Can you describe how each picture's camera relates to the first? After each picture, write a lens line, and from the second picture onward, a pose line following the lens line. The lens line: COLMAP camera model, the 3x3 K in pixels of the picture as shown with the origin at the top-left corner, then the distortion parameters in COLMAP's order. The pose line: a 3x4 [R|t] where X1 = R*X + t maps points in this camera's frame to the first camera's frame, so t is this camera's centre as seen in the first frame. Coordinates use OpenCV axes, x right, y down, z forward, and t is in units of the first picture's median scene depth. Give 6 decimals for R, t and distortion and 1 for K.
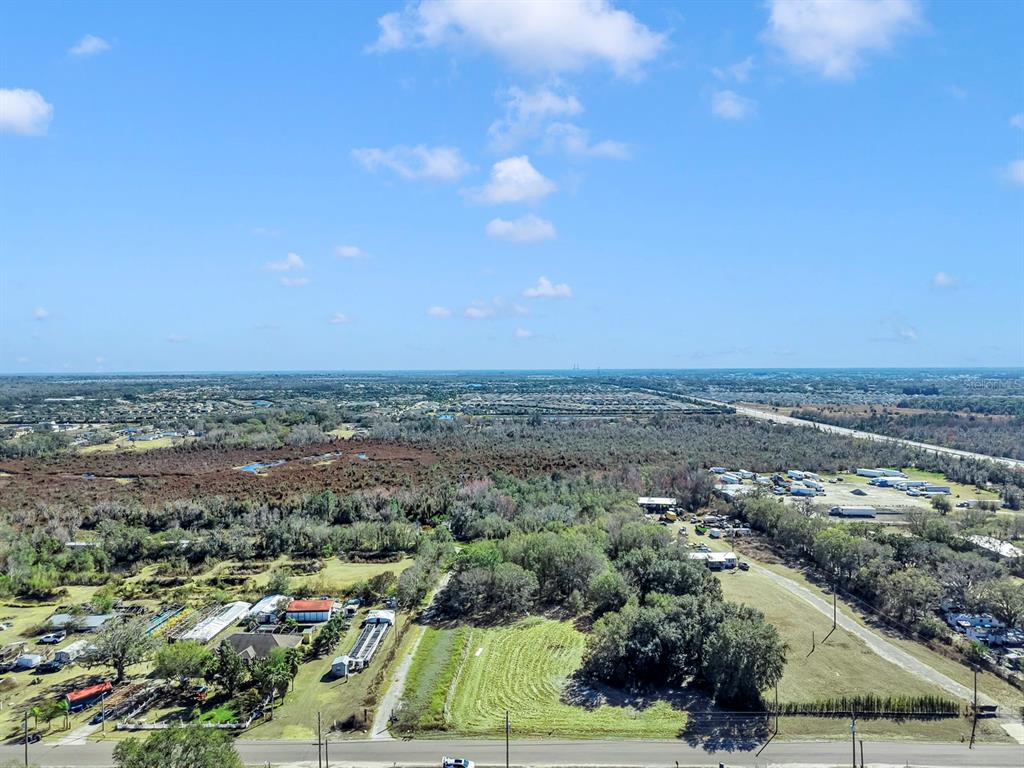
lens RADIAL K [[684.2, 0, 511.8], [0, 684.2, 371.9], [0, 0, 1]] dist [0.037925, -0.036215]
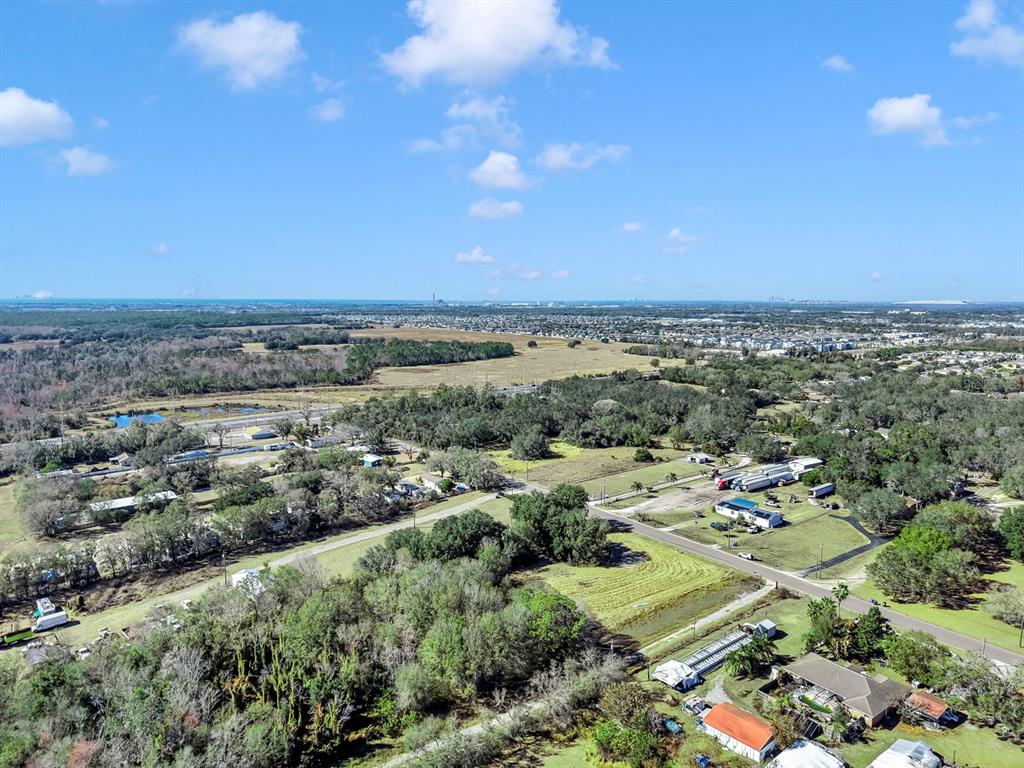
lens RADIAL K [[684.2, 0, 511.8], [0, 684.2, 371.9], [0, 0, 1]] dist [0.037925, -0.036215]
pose [[-0.633848, -0.081734, 0.769127, -0.614385], [0.005659, 0.993884, 0.110283, -0.081742], [-0.773437, 0.074255, -0.629509, 1.508290]]
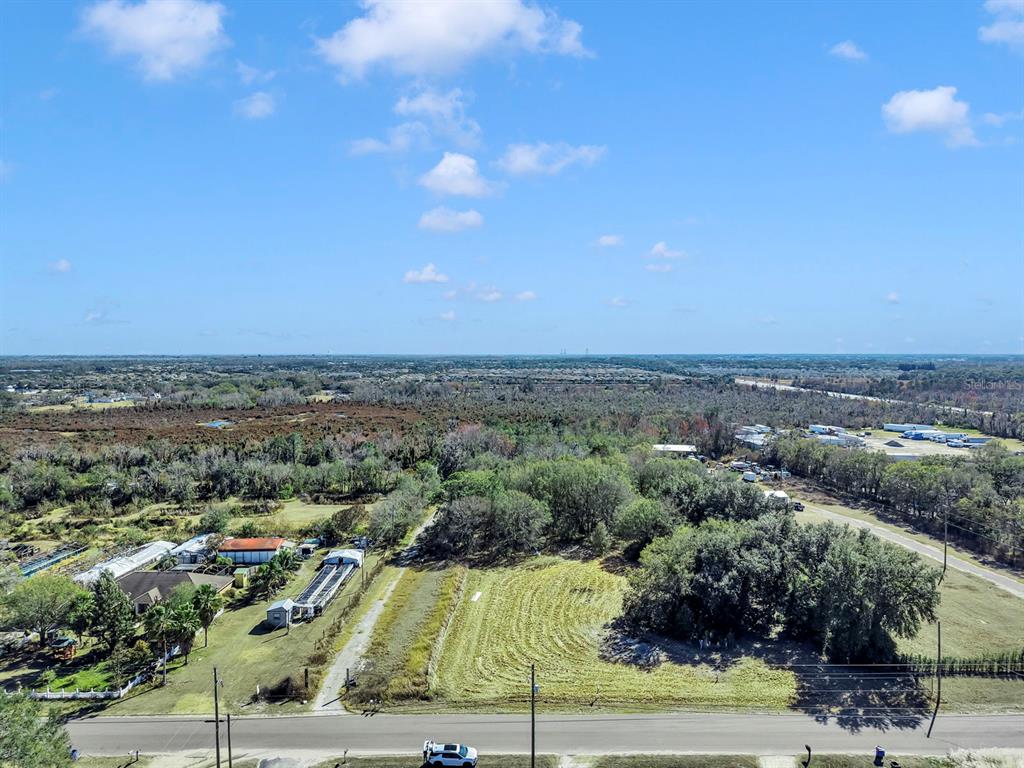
lens RADIAL K [[684.2, 0, 511.8], [0, 684.2, 371.9], [0, 0, 1]] dist [0.037925, -0.036215]
pose [[0.999803, 0.004205, 0.019412, -0.020936], [-0.004619, 0.999761, 0.021349, 0.125624], [-0.019318, -0.021434, 0.999584, 0.227628]]
